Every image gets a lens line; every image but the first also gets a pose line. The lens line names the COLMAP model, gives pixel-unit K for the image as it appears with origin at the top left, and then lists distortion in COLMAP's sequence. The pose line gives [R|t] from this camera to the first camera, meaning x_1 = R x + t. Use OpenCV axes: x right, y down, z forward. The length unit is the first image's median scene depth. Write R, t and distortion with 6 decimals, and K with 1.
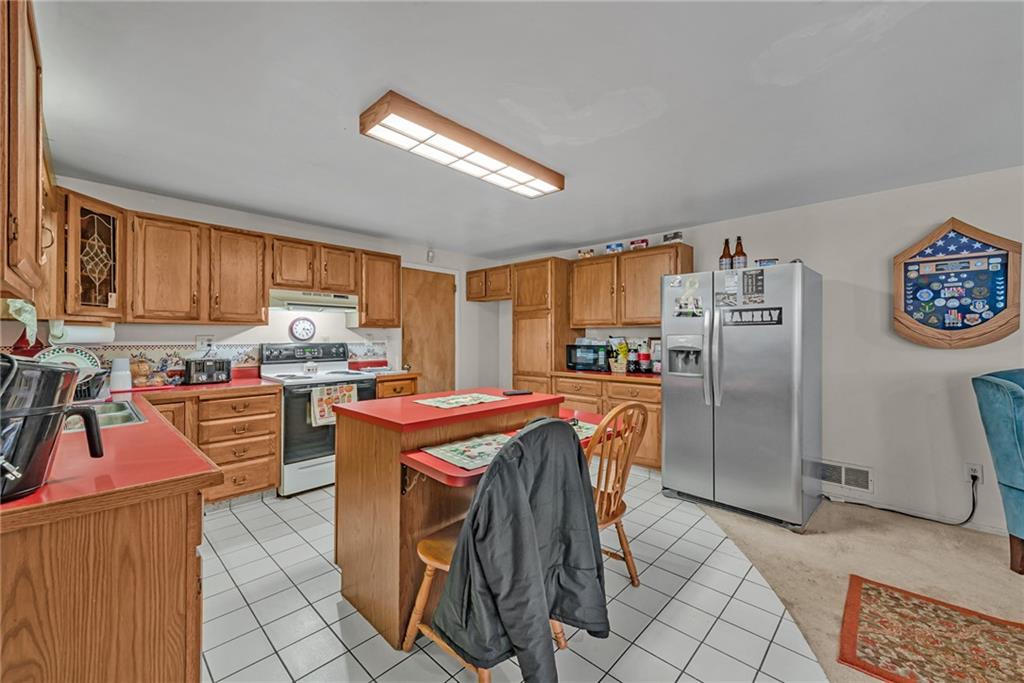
lens RADIAL K [[406.6, 0, 509.5], [0, 406.6, 334.7], [0, 0, 1]] dist [0.013767, 0.000502]
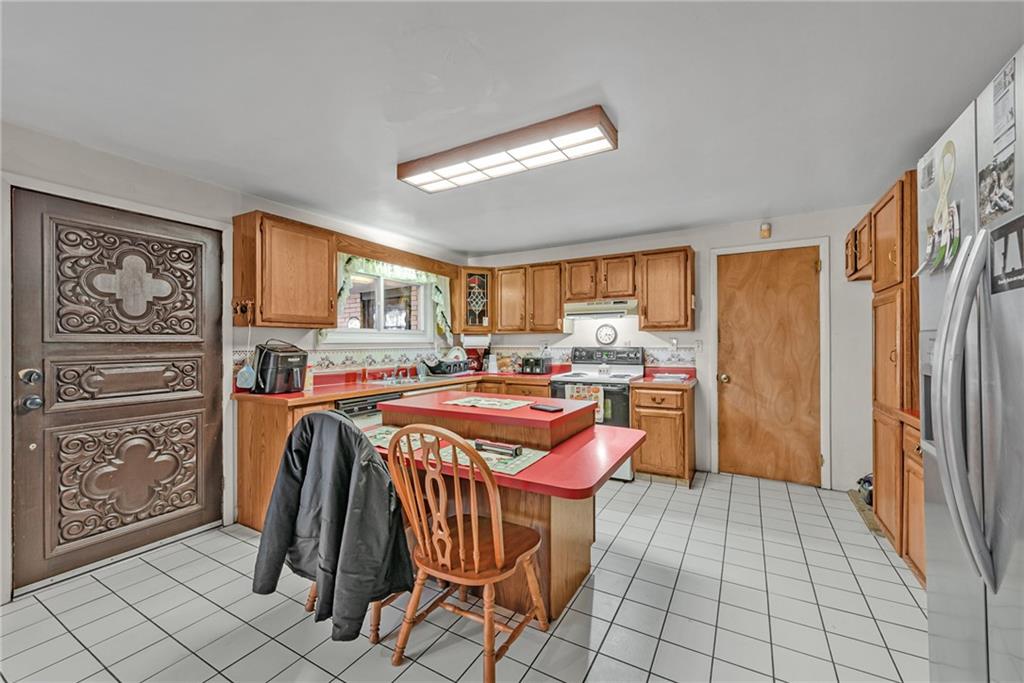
lens RADIAL K [[406.6, 0, 509.1], [0, 406.6, 341.1], [0, 0, 1]] dist [0.013767, 0.000502]
pose [[0.243635, -0.006147, -0.969848, 0.575622], [0.011481, 0.999928, -0.003454, 0.005704], [0.969799, -0.010294, 0.243688, 0.515170]]
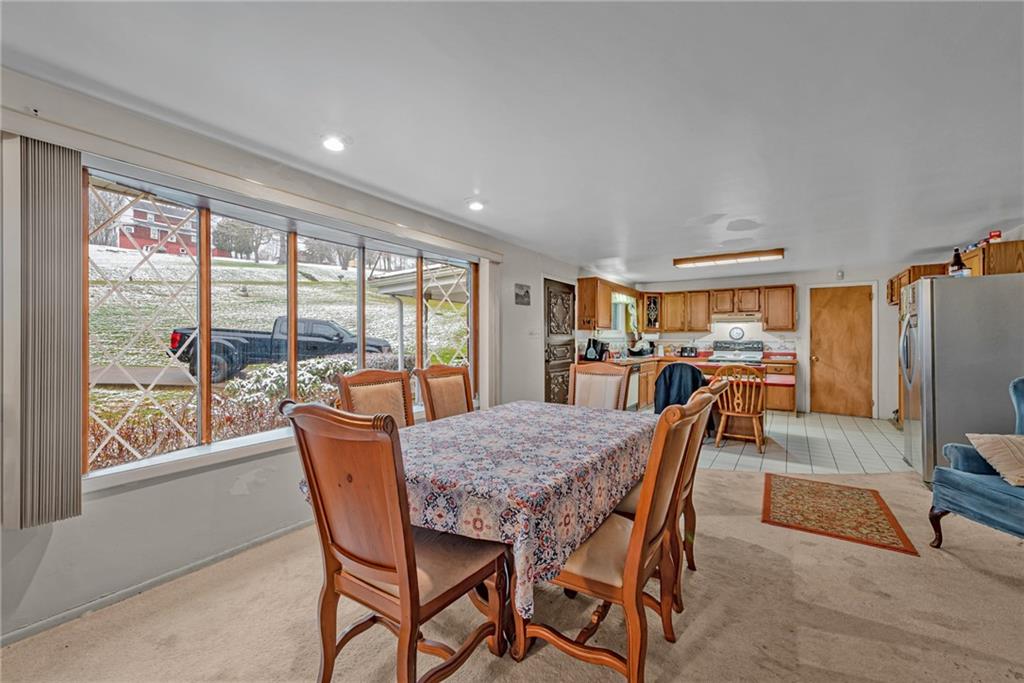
lens RADIAL K [[406.6, 0, 518.9], [0, 406.6, 336.4], [0, 0, 1]] dist [0.013767, 0.000502]
pose [[0.179638, -0.004512, -0.983723, 1.294570], [0.008859, 0.999956, -0.002969, -0.003193], [0.983693, -0.008182, 0.179670, -0.365614]]
